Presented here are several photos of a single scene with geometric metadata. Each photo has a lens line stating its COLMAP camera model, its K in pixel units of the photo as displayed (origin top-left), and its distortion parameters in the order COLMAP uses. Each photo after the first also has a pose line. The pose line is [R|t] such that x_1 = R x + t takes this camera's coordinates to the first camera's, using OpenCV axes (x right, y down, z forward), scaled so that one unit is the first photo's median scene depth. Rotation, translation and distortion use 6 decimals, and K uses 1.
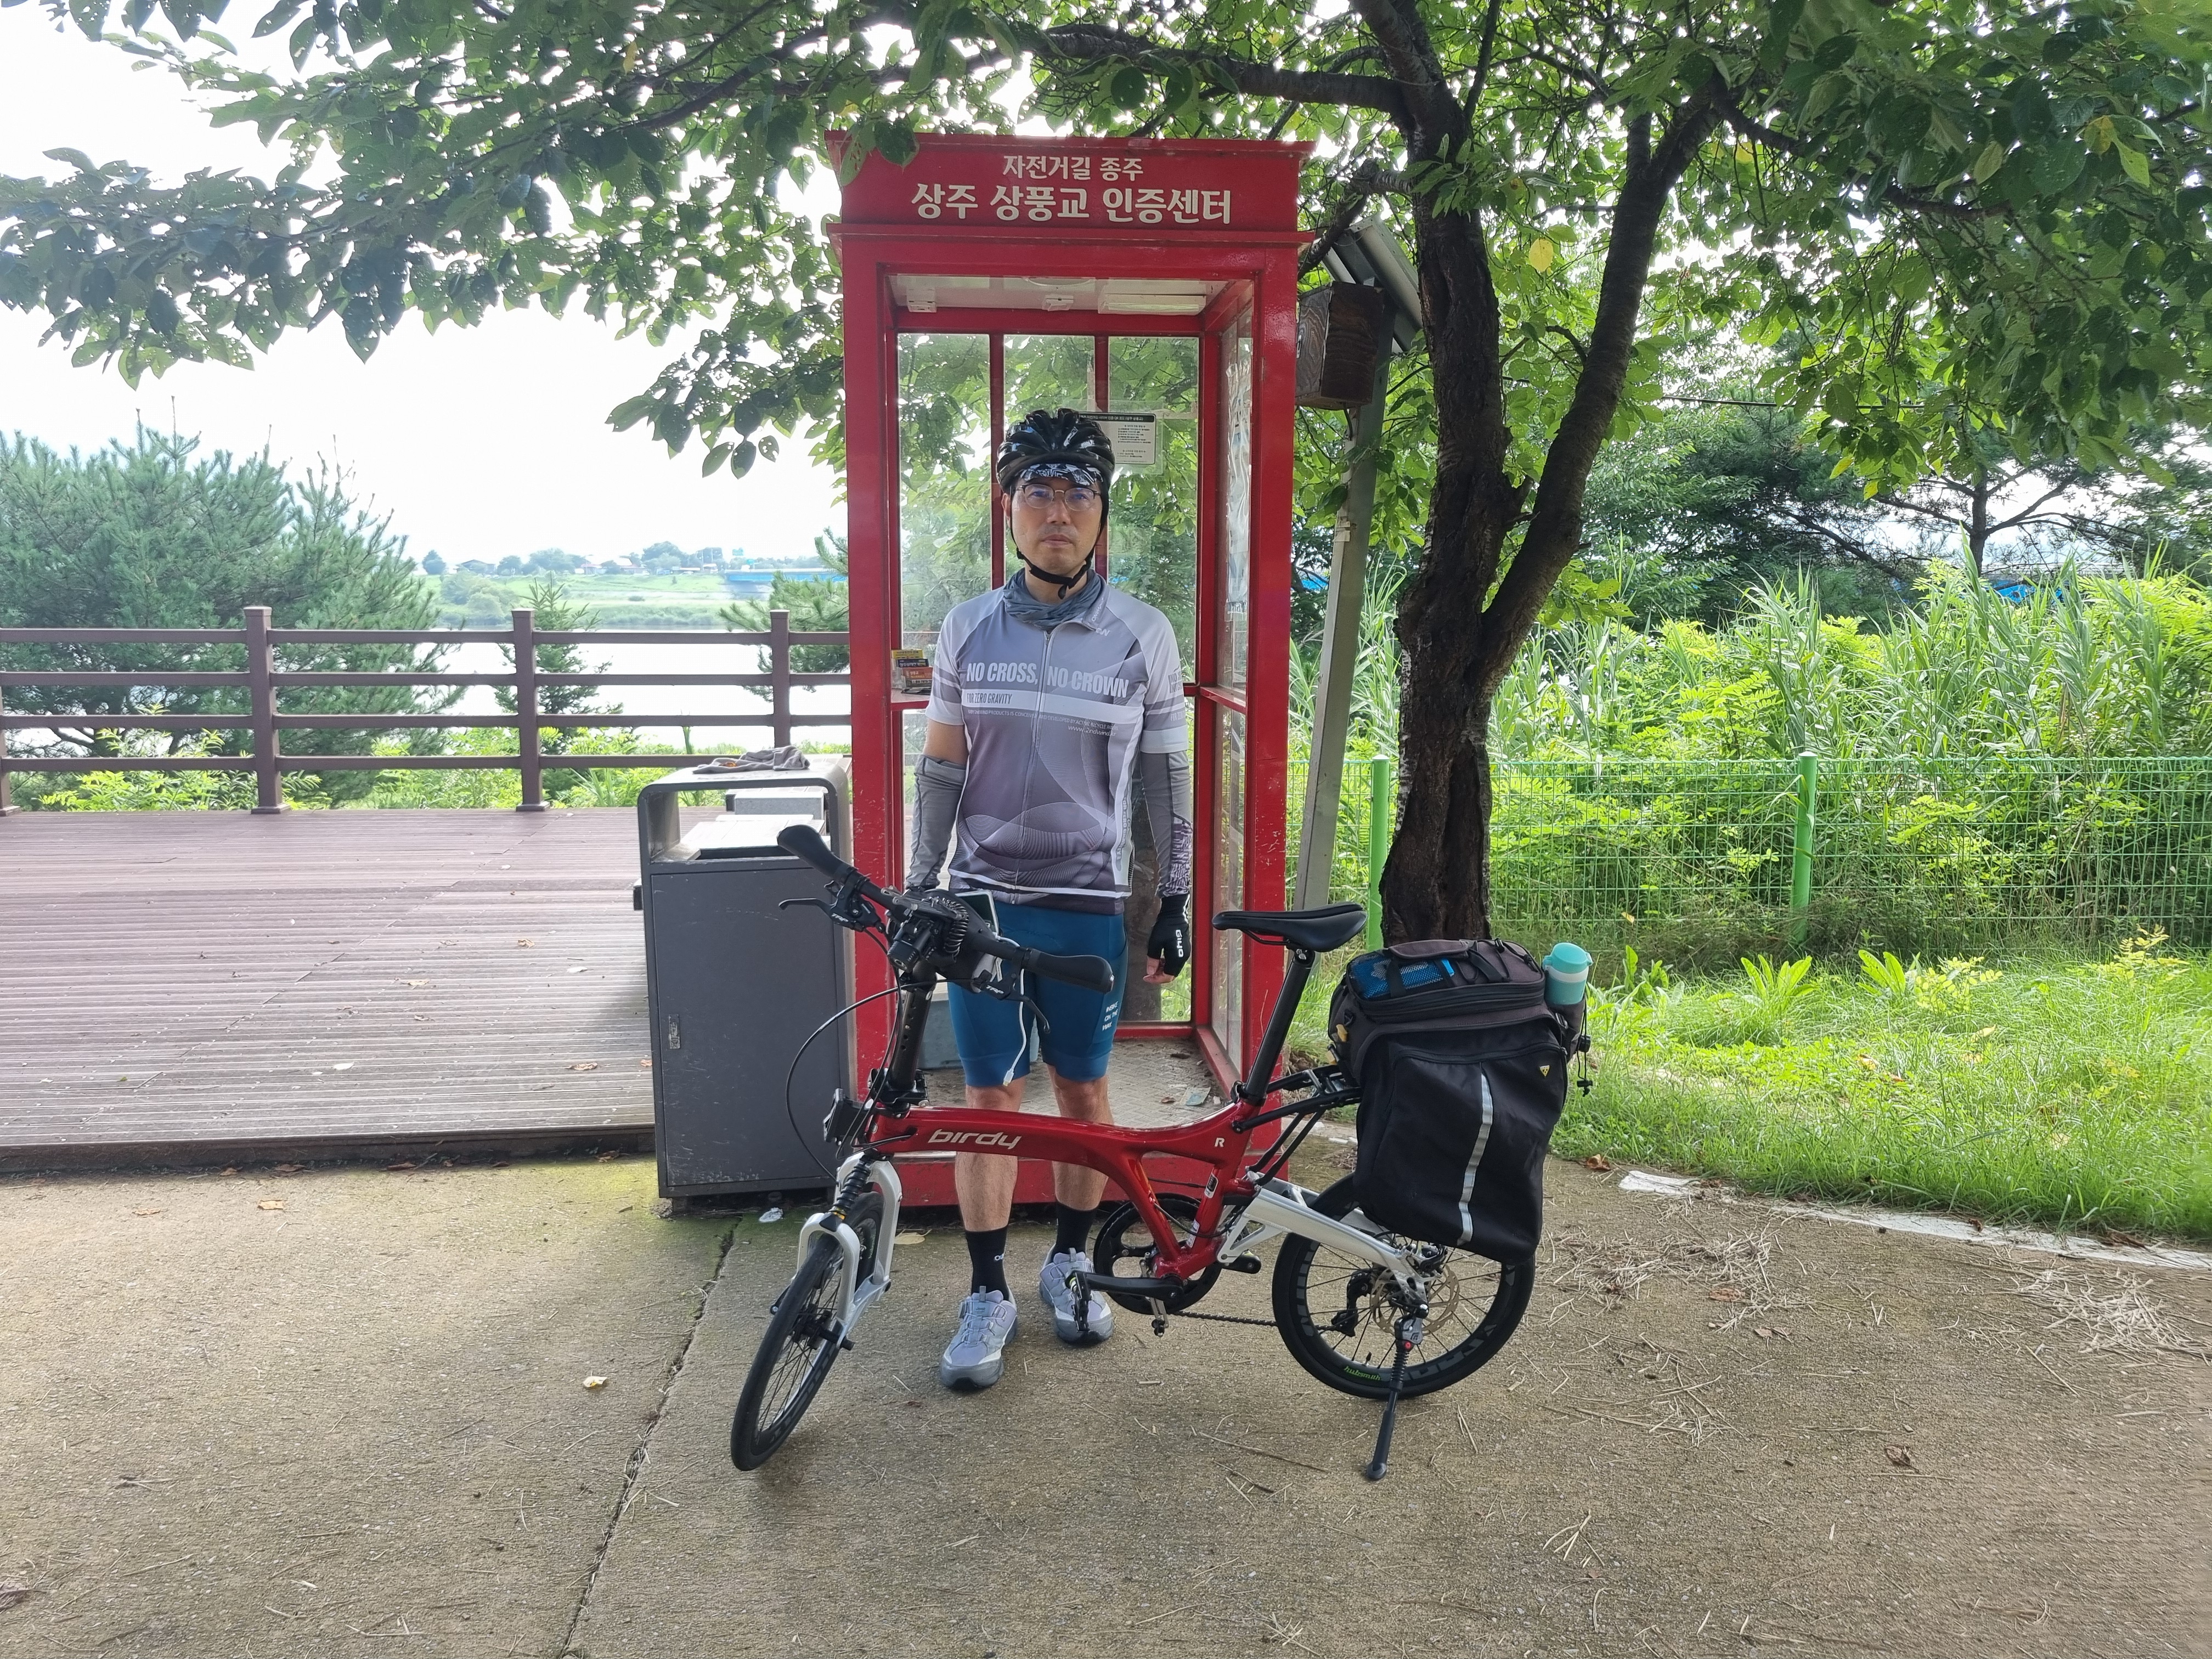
lens RADIAL K [[1670.9, 0, 1103.5], [0, 1670.9, 836.2], [0, 0, 1]] dist [0.062096, -0.029955]
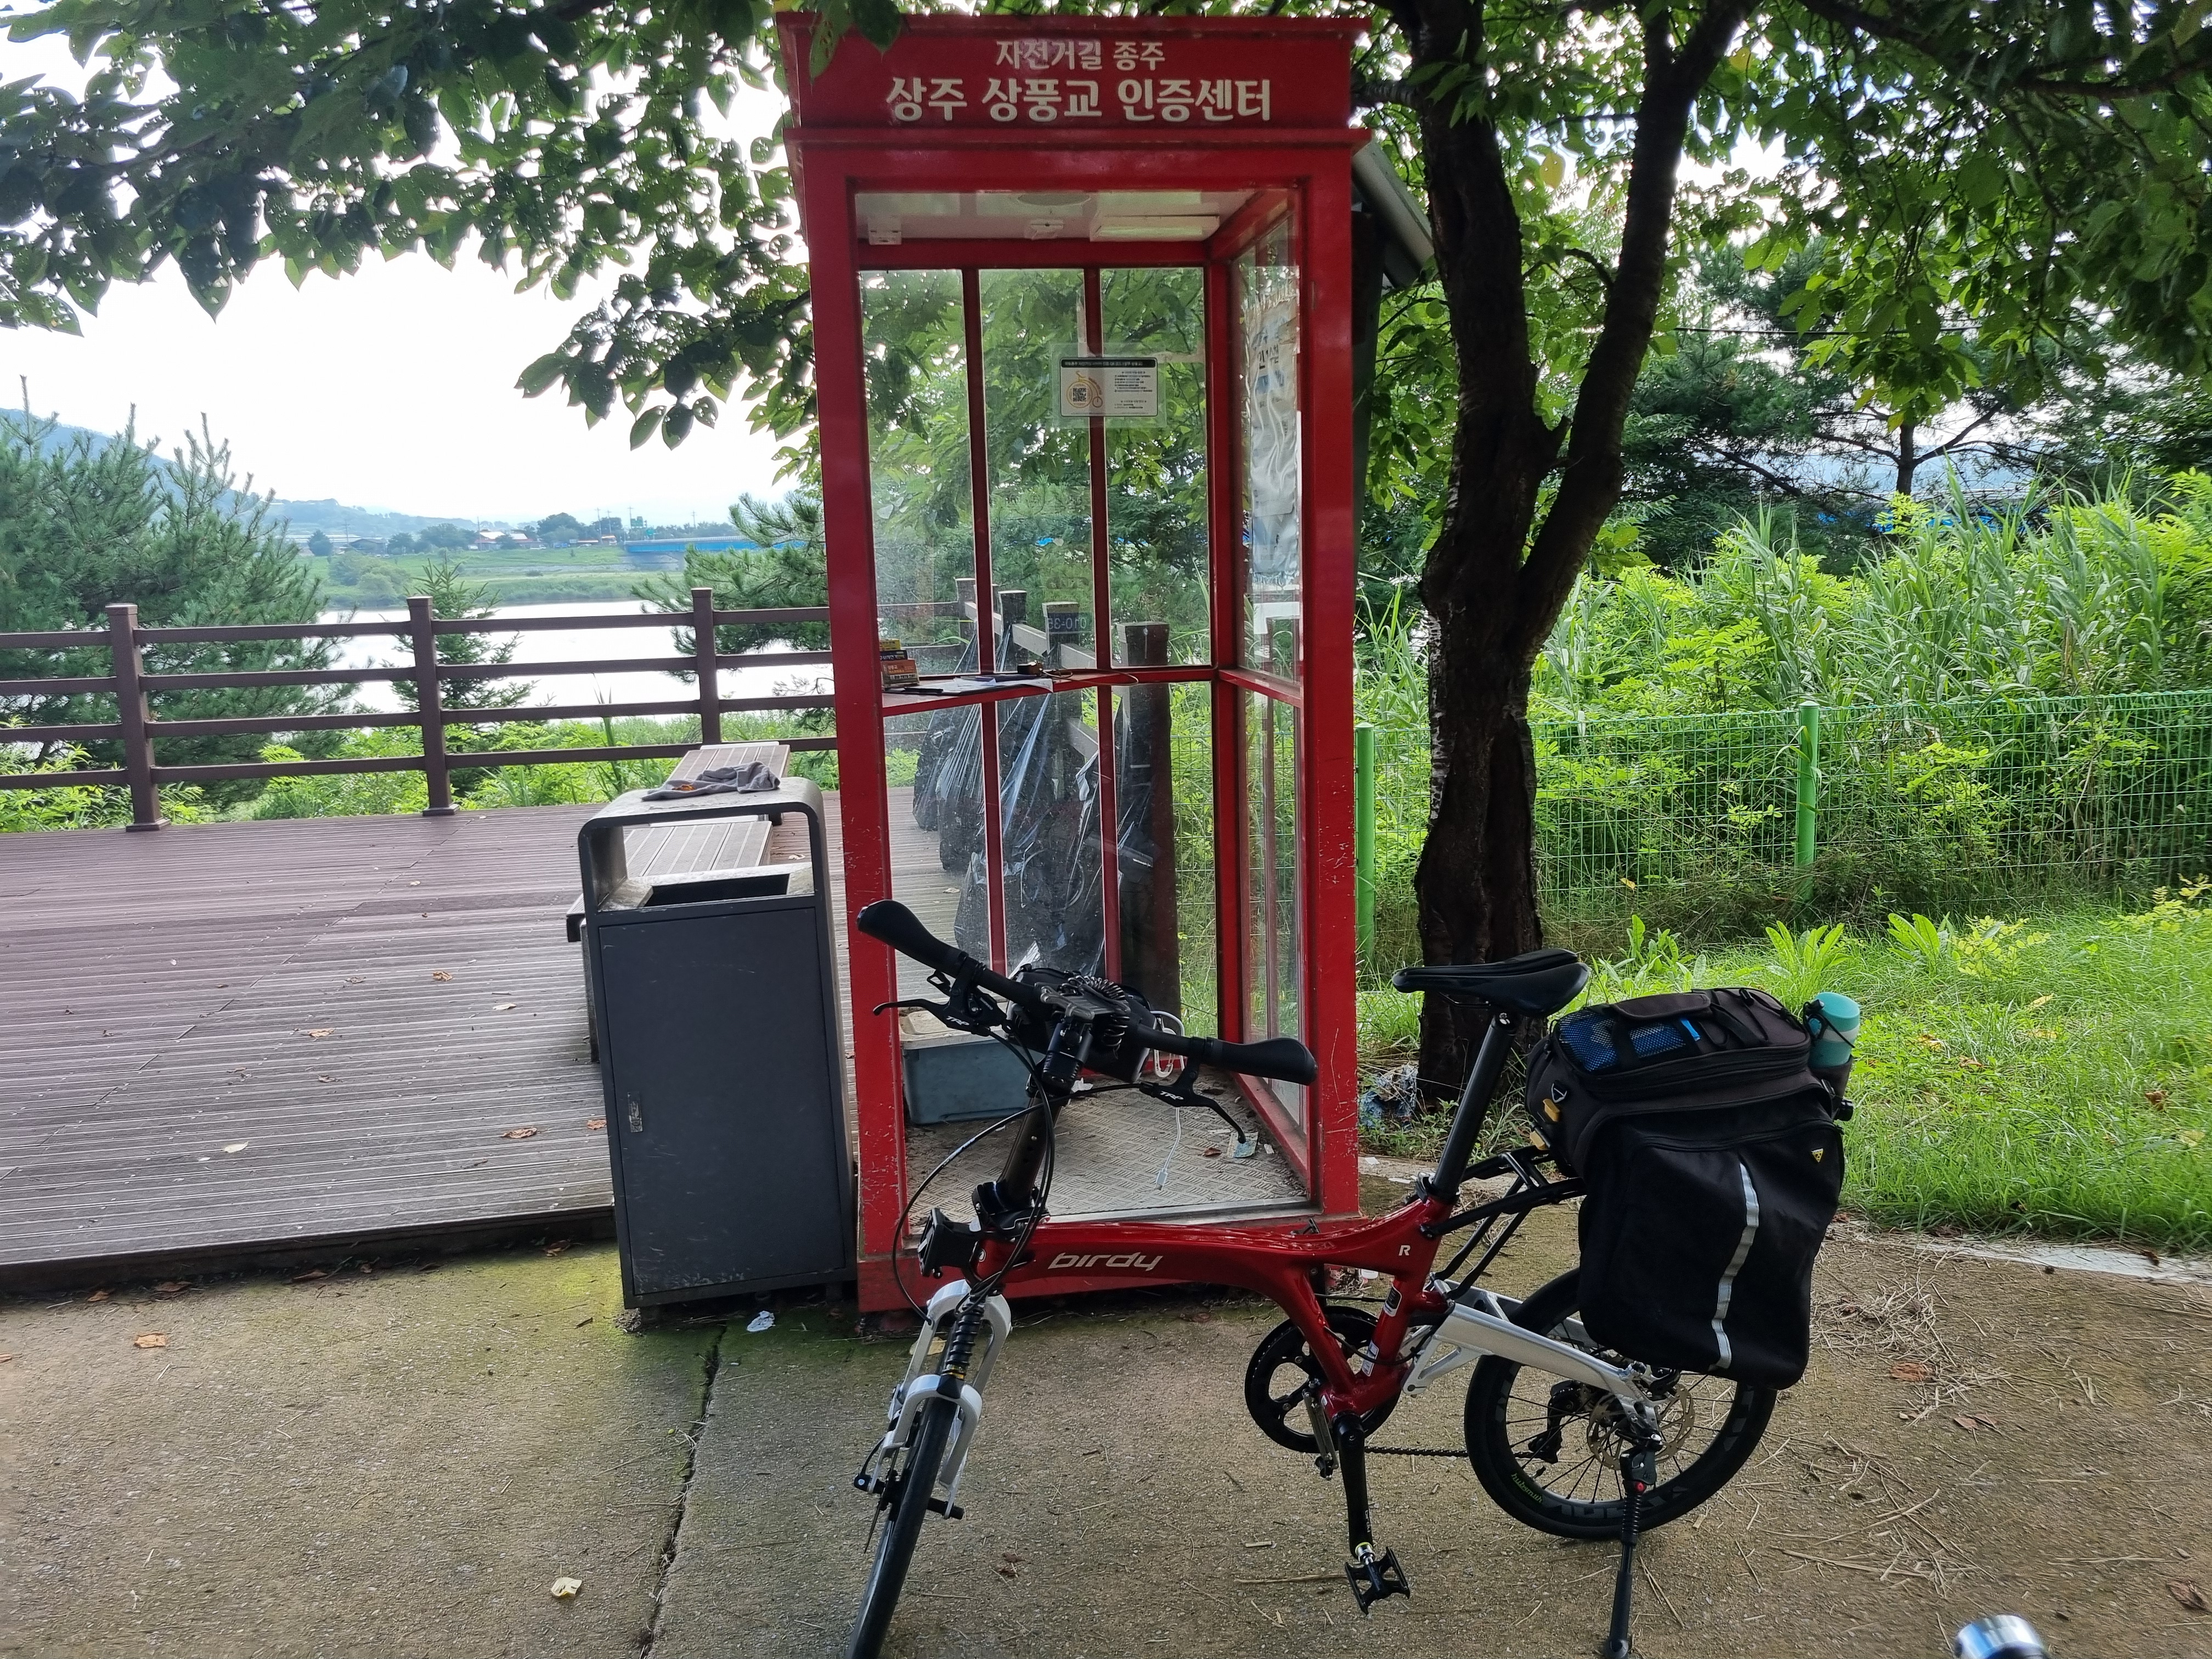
lens RADIAL K [[1670.9, 0, 1108.6], [0, 1670.9, 821.8], [0, 0, 1]] dist [0.062096, -0.029955]
pose [[0.997777, -0.043136, 0.050806, -0.045138], [0.042299, 0.998953, 0.017449, -0.026156], [-0.051506, -0.015261, 0.998556, 0.122140]]
